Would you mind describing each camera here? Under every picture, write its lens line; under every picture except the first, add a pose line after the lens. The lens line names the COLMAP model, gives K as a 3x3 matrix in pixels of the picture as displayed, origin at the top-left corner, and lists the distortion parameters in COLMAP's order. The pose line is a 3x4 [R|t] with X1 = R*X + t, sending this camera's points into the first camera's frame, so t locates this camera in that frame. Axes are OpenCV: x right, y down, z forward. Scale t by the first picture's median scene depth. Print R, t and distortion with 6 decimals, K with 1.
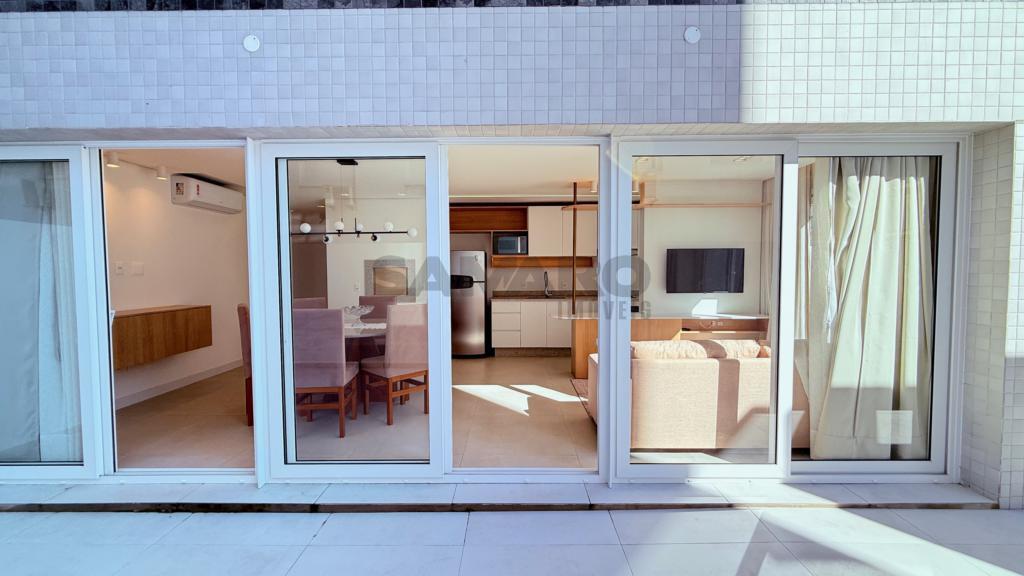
lens RADIAL K [[407.5, 0, 509.5], [0, 407.5, 287.1], [0, 0, 1]] dist [0.001588, -0.000103]
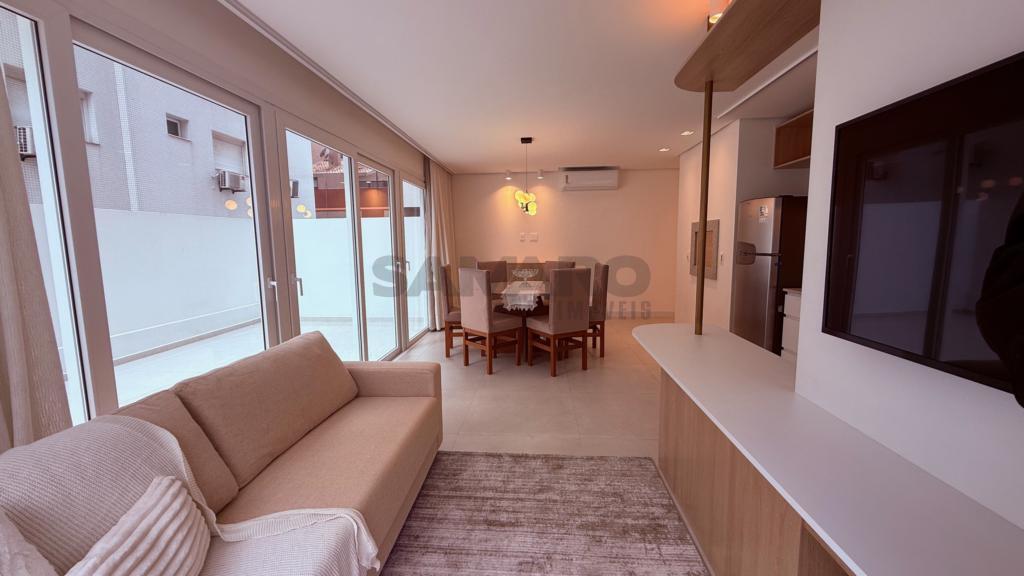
lens RADIAL K [[407.5, 0, 509.5], [0, 407.5, 287.1], [0, 0, 1]] dist [0.001588, -0.000103]
pose [[-0.061571, 0.116278, -0.991306, 0.504371], [-0.030404, 0.992511, 0.118307, -0.023817], [0.997640, 0.037424, -0.057575, 0.691044]]
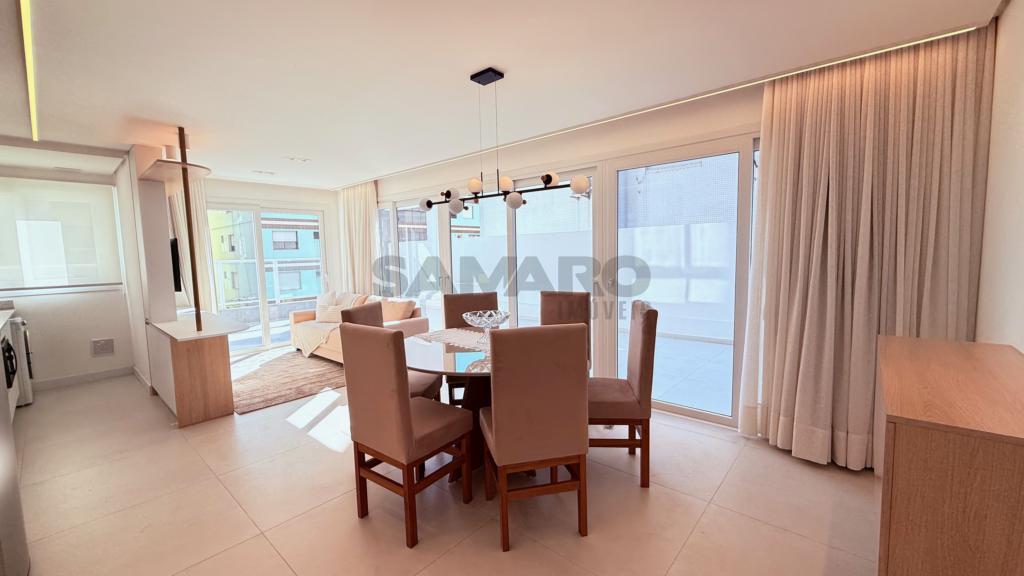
lens RADIAL K [[407.5, 0, 509.5], [0, 407.5, 287.1], [0, 0, 1]] dist [0.001588, -0.000103]
pose [[-0.757810, -0.032173, 0.651682, -0.547852], [0.055432, 0.991998, 0.113433, -0.042082], [-0.650116, 0.122084, -0.749963, 0.976180]]
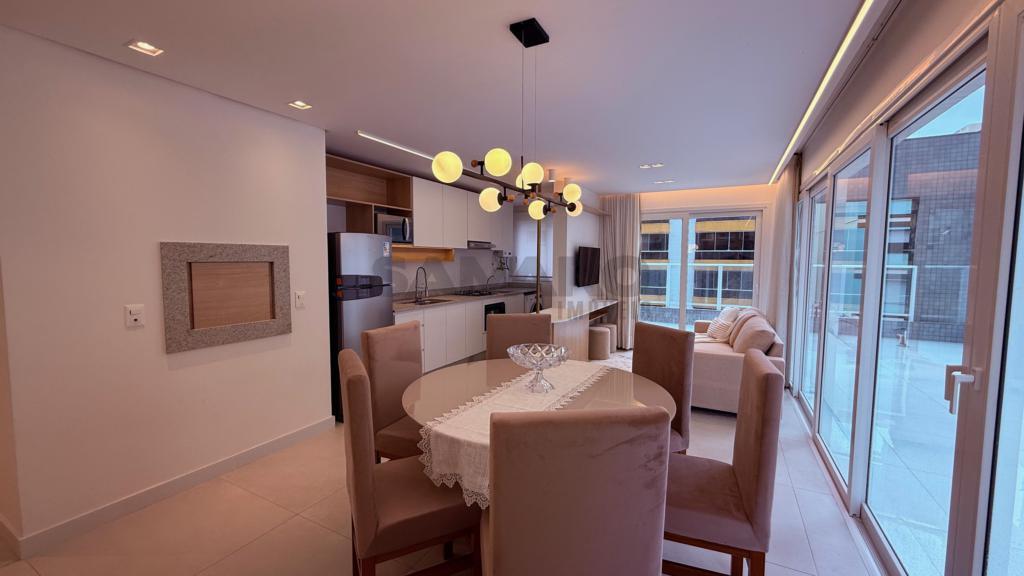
lens RADIAL K [[407.5, 0, 509.5], [0, 407.5, 287.1], [0, 0, 1]] dist [0.001588, -0.000103]
pose [[0.461778, -0.052795, 0.885423, -0.544904], [0.028864, 0.998593, 0.044489, -0.031906], [-0.886526, 0.005013, 0.462652, 0.543497]]
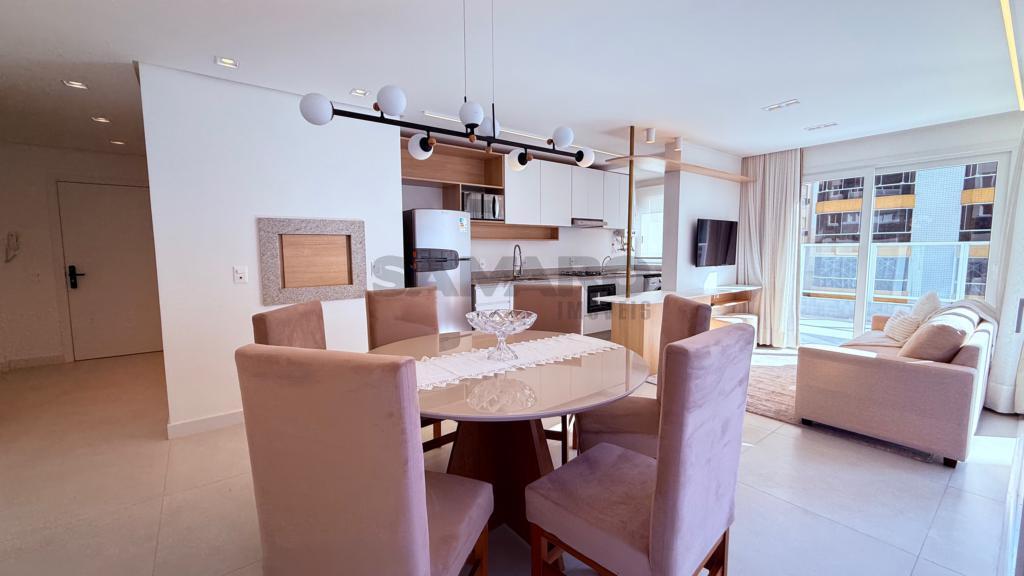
lens RADIAL K [[407.5, 0, 509.5], [0, 407.5, 287.1], [0, 0, 1]] dist [0.001588, -0.000103]
pose [[0.786583, -0.056498, 0.614894, -0.423818], [0.028455, 0.998064, 0.055303, -0.002403], [-0.616829, -0.026003, 0.786668, 0.440169]]
